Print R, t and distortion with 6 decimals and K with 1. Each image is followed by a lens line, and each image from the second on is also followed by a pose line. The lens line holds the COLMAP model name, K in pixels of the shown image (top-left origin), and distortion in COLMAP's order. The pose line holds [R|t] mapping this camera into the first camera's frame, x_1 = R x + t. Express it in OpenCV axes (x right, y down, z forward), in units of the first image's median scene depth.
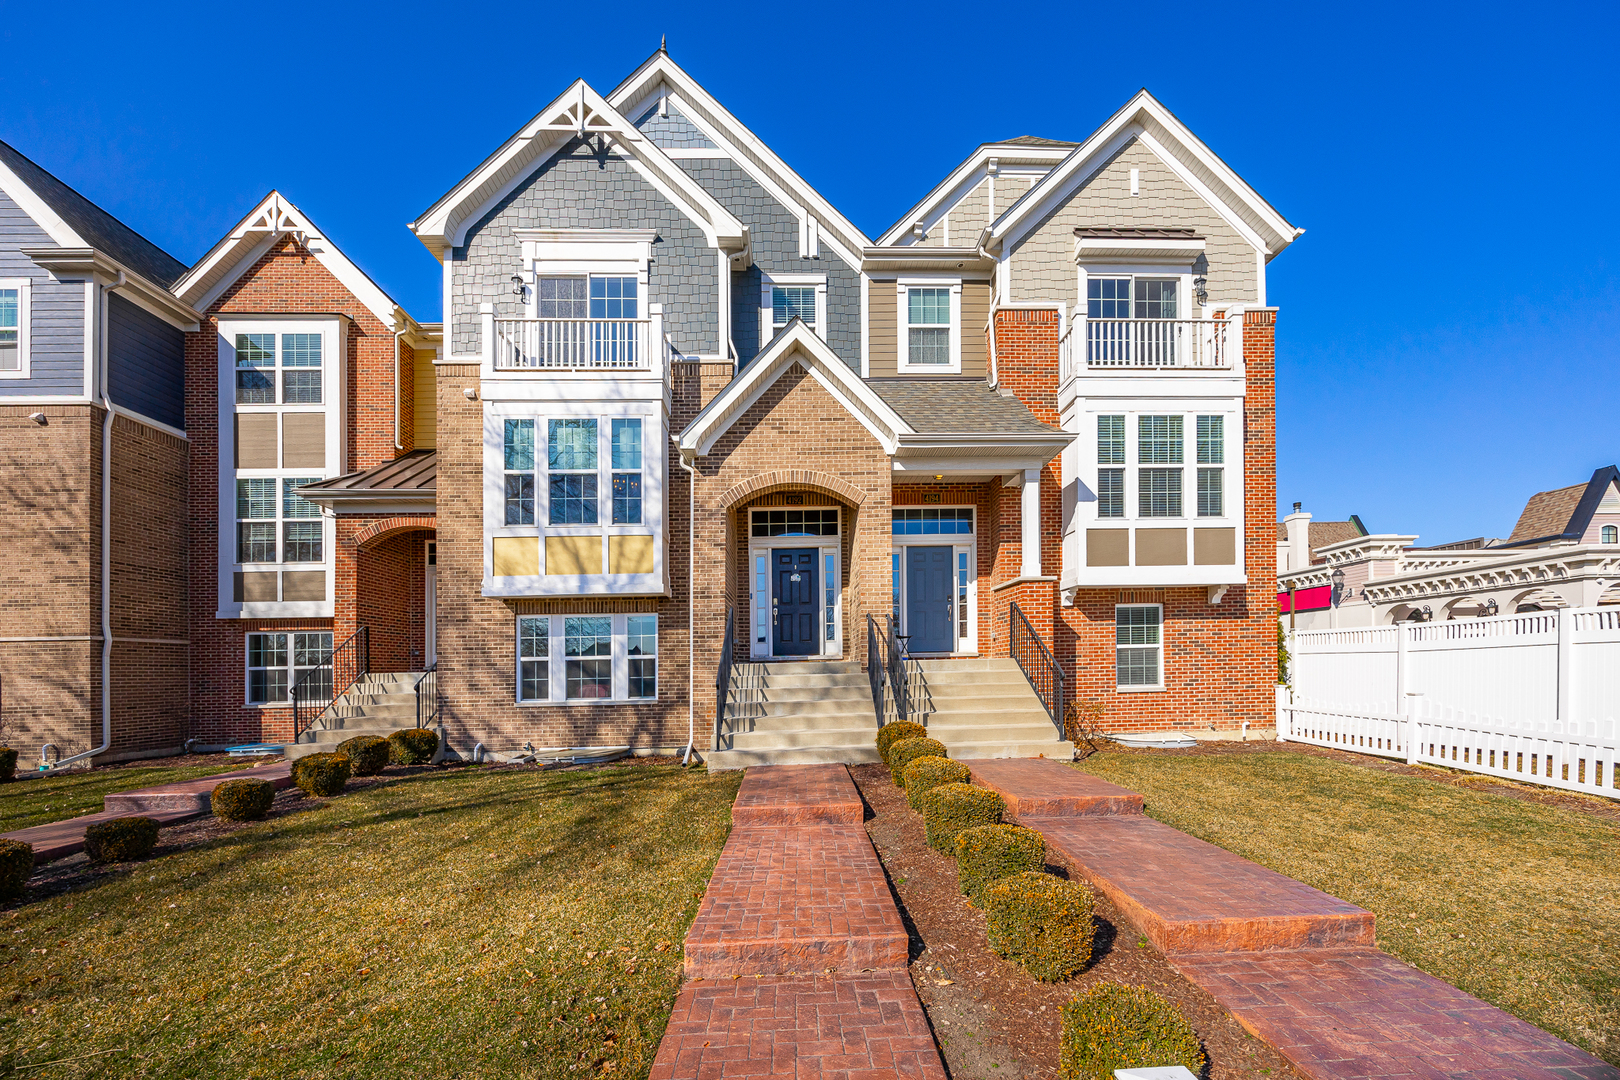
lens RADIAL K [[652.0, 0, 870.5], [0, 652.0, 653.4], [0, 0, 1]] dist [-0.004288, 0.000495]
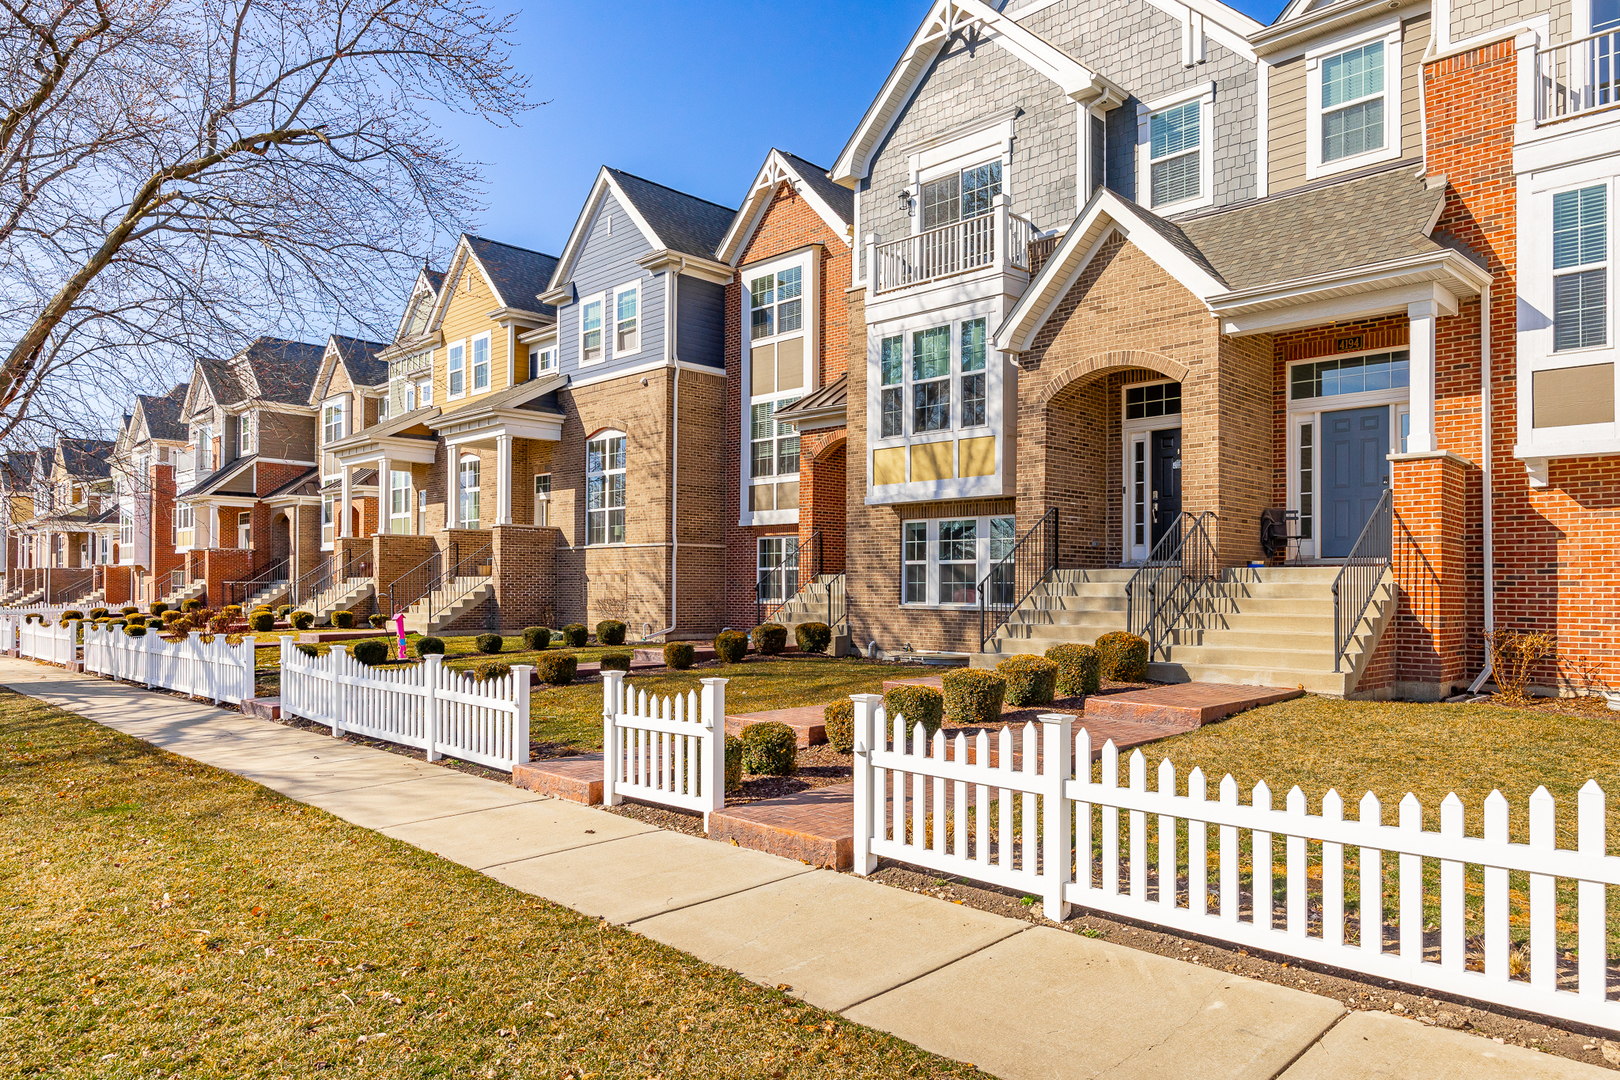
lens RADIAL K [[1055.8, 0, 808.1], [0, 1055.8, 545.9], [0, 0, 1]] dist [-0.004290, 0.003338]
pose [[0.677446, -0.003672, -0.735563, 0.577527], [-0.003145, 0.999964, -0.007889, -0.003445], [0.735566, 0.007658, 0.677410, -0.242037]]
